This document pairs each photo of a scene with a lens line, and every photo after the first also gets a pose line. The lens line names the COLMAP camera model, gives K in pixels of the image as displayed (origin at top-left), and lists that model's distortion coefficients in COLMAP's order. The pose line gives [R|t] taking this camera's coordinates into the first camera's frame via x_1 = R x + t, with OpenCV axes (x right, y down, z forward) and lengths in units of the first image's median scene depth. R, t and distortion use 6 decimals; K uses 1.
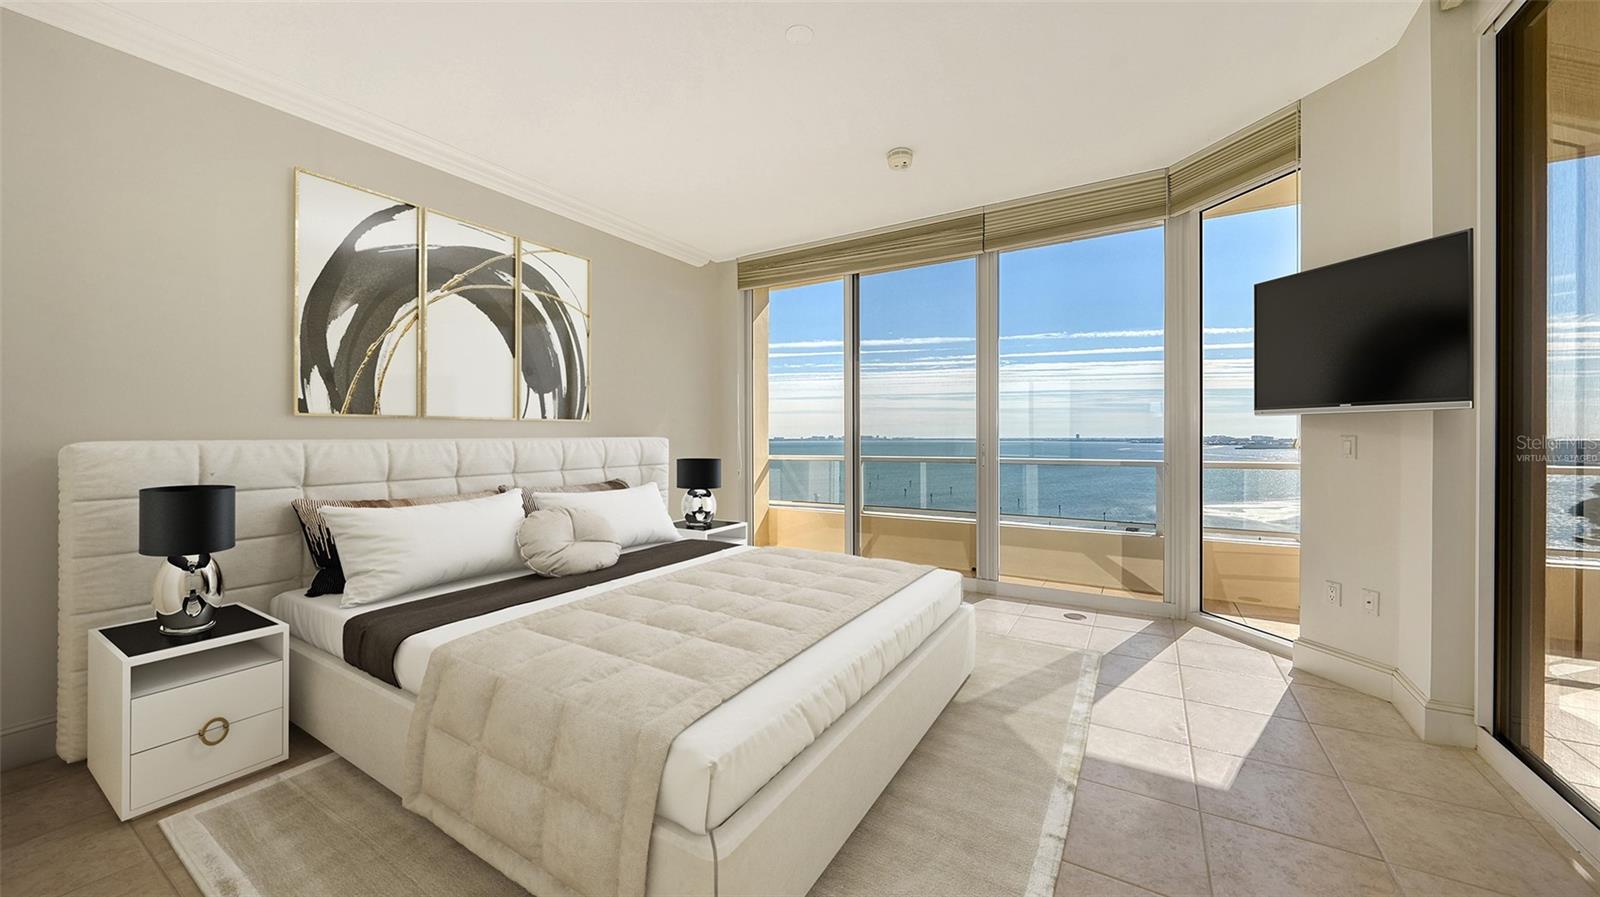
lens RADIAL K [[567.5, 0, 795.4], [0, 567.5, 423.9], [0, 0, 1]] dist [-0.002244, -0.000031]
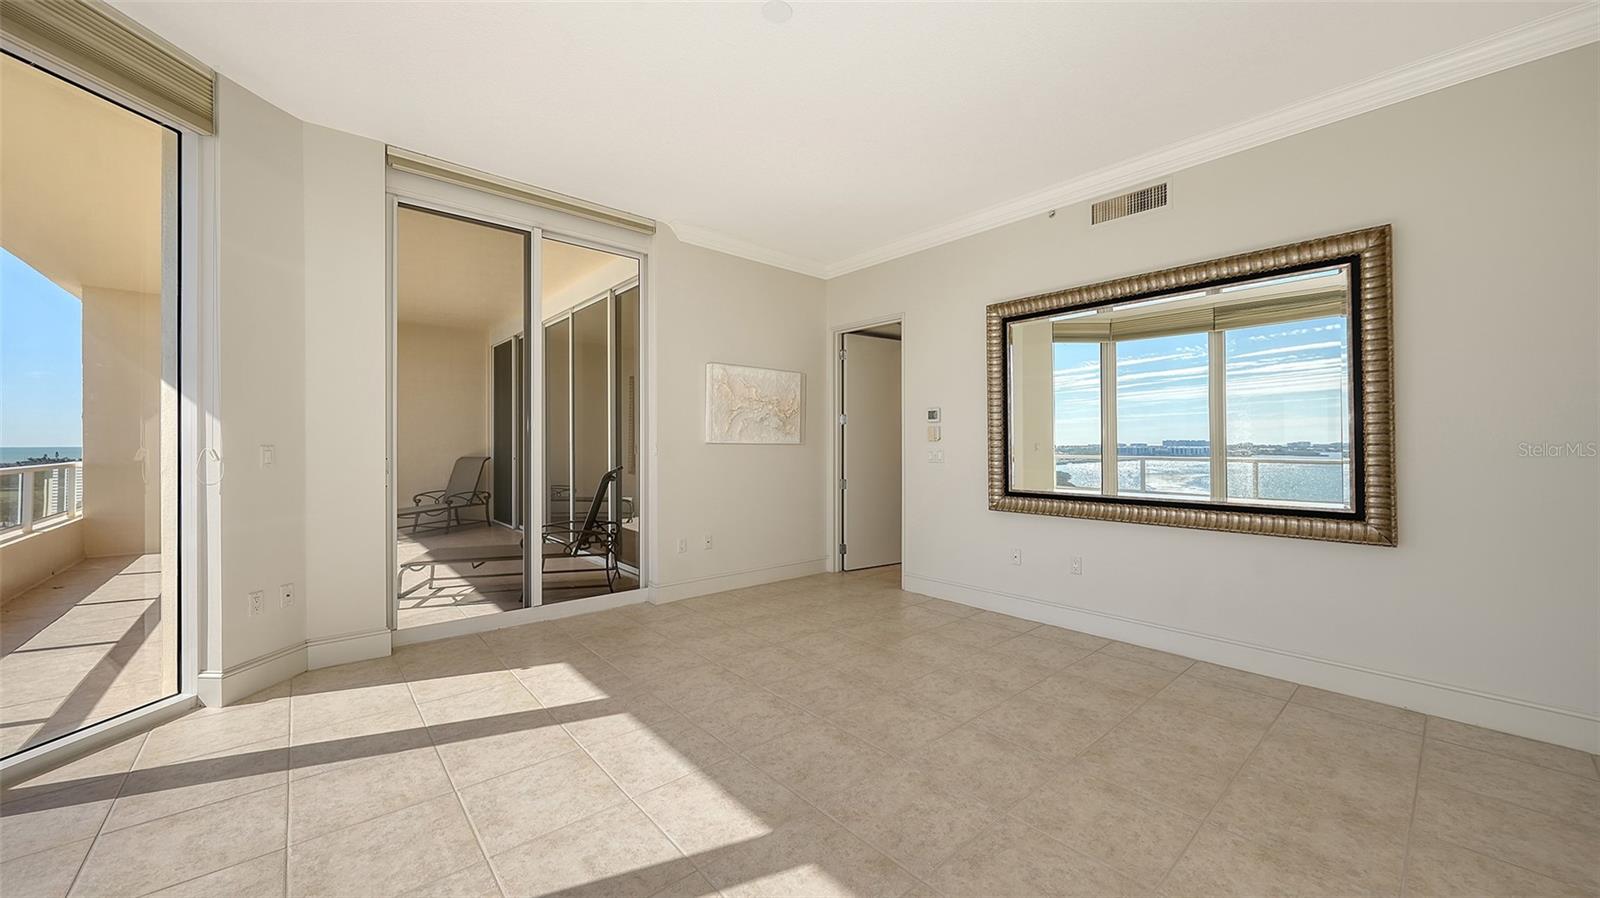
lens RADIAL K [[585.2, 0, 801.8], [0, 585.2, 459.2], [0, 0, 1]] dist [-0.003558, -0.000066]
pose [[-0.953511, -0.006375, 0.301290, -0.185799], [-0.004097, 0.999958, 0.008195, 0.018536], [-0.301330, 0.006579, -0.953497, 1.117064]]
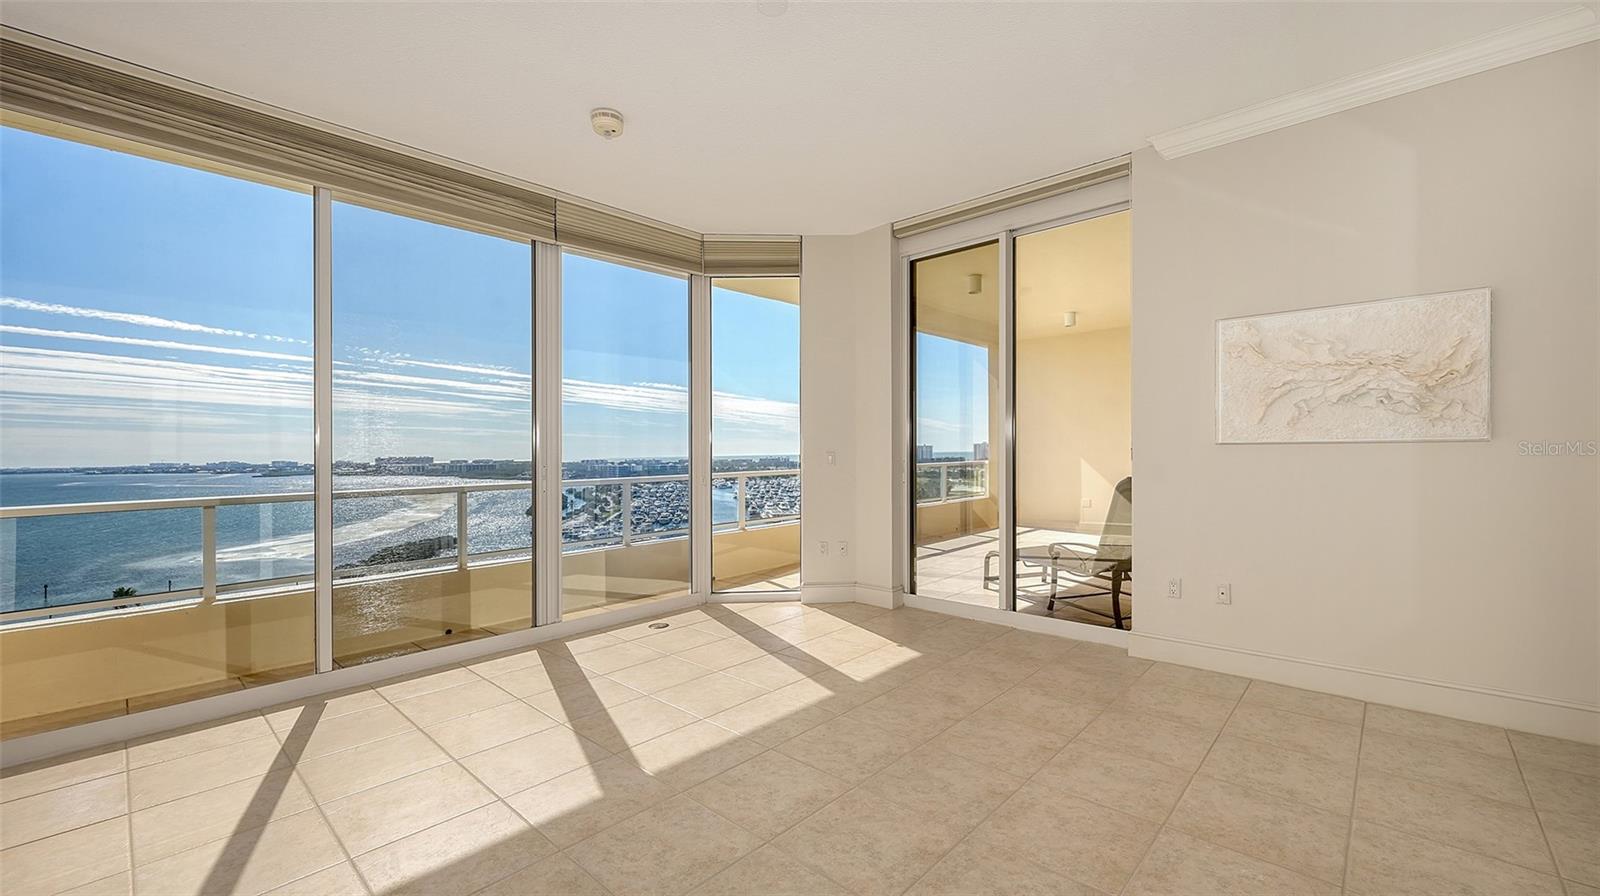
lens RADIAL K [[647.4, 0, 810.3], [0, 647.4, 442.0], [0, 0, 1]] dist [0.013261, -0.000113]
pose [[0.189777, 0.013383, 0.981736, -0.585645], [-0.004934, 0.999907, -0.012677, 0.009919], [-0.981815, -0.002438, 0.189825, 0.449023]]
